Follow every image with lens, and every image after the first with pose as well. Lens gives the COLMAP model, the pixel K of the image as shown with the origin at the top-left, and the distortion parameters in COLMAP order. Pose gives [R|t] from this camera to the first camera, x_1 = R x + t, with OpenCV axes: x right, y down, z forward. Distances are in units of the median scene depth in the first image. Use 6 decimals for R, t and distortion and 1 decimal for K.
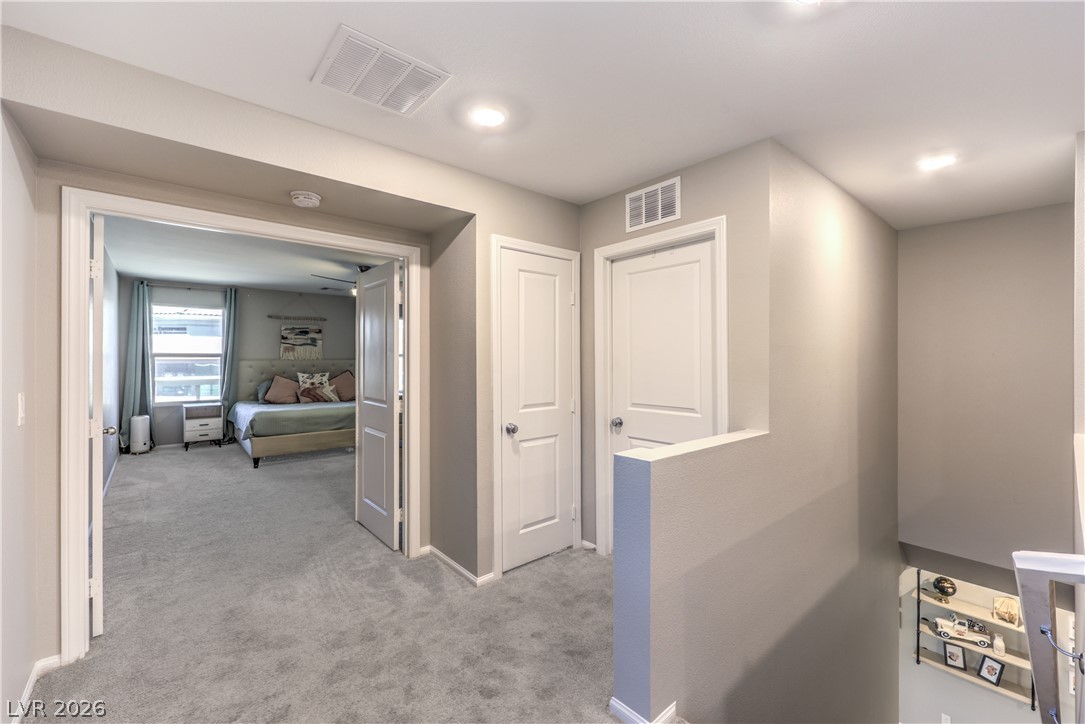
lens RADIAL K [[450.4, 0, 546.2], [0, 450.4, 355.7], [0, 0, 1]] dist [0.000176, 0.000098]
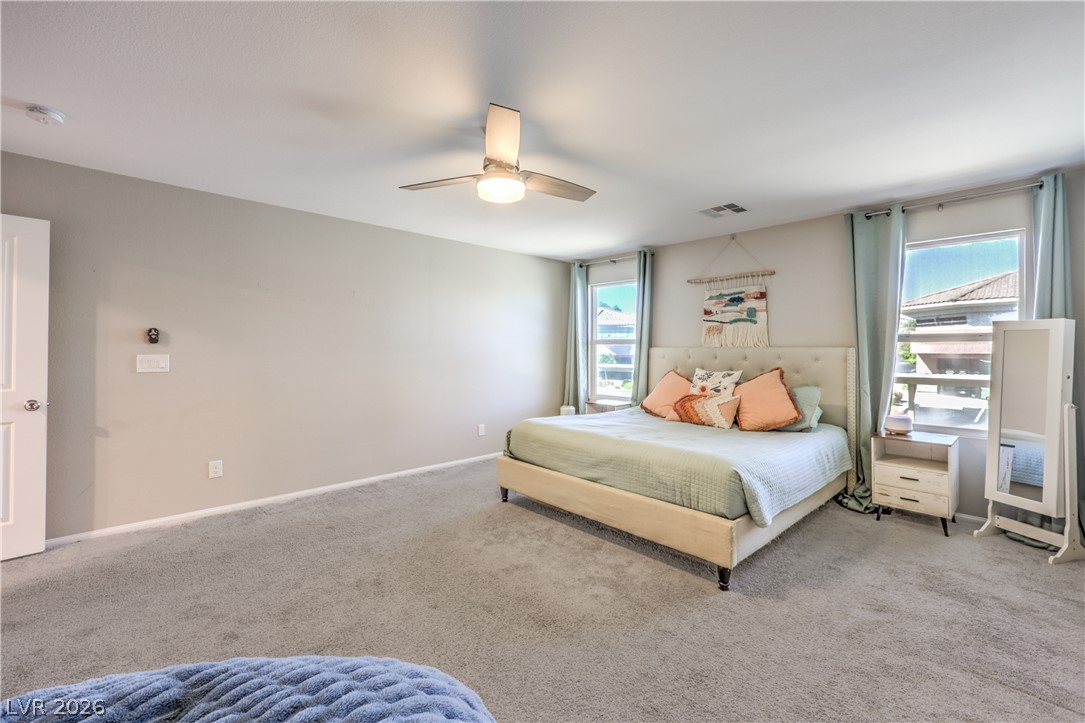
lens RADIAL K [[450.4, 0, 546.2], [0, 450.4, 355.2], [0, 0, 1]] dist [0.000176, 0.000098]
pose [[0.050230, 0.009846, -0.998689, 0.035257], [-0.001358, 0.999951, 0.009790, 0.014891], [0.998737, 0.000865, 0.050241, 0.782691]]
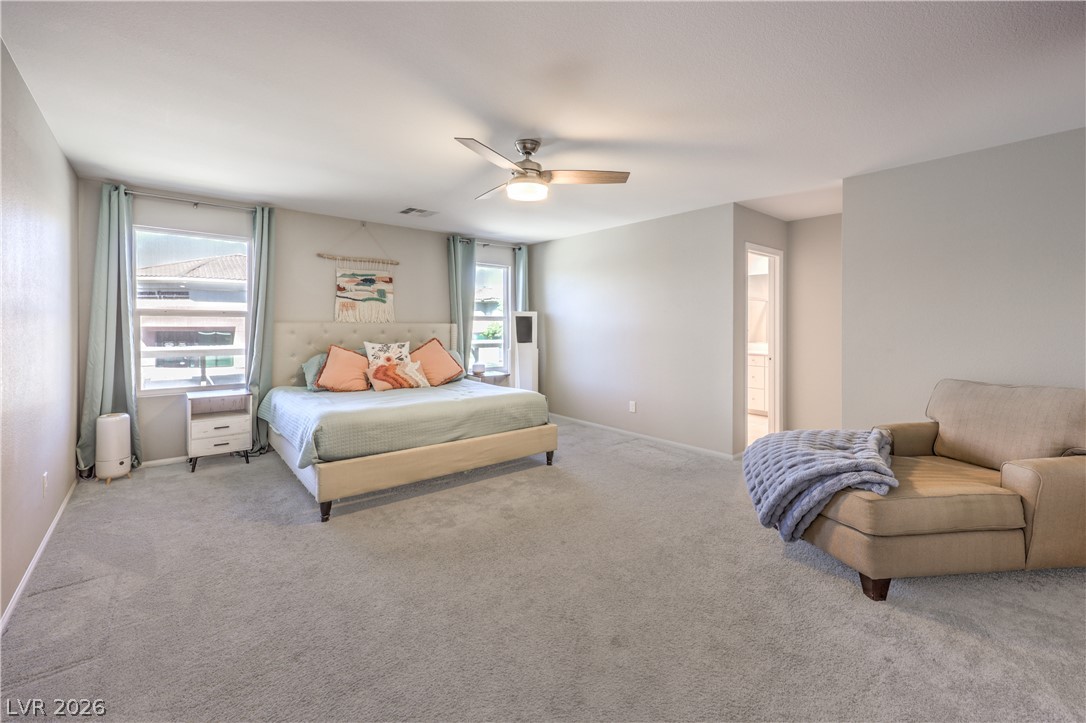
lens RADIAL K [[460.2, 0, 557.3], [0, 460.2, 329.7], [0, 0, 1]] dist [0.000717, 0.000138]
pose [[0.999993, 0.003376, 0.001570, -0.281184], [-0.003389, 0.999959, 0.008347, 0.013910], [-0.001542, -0.008352, 0.999964, 0.346430]]
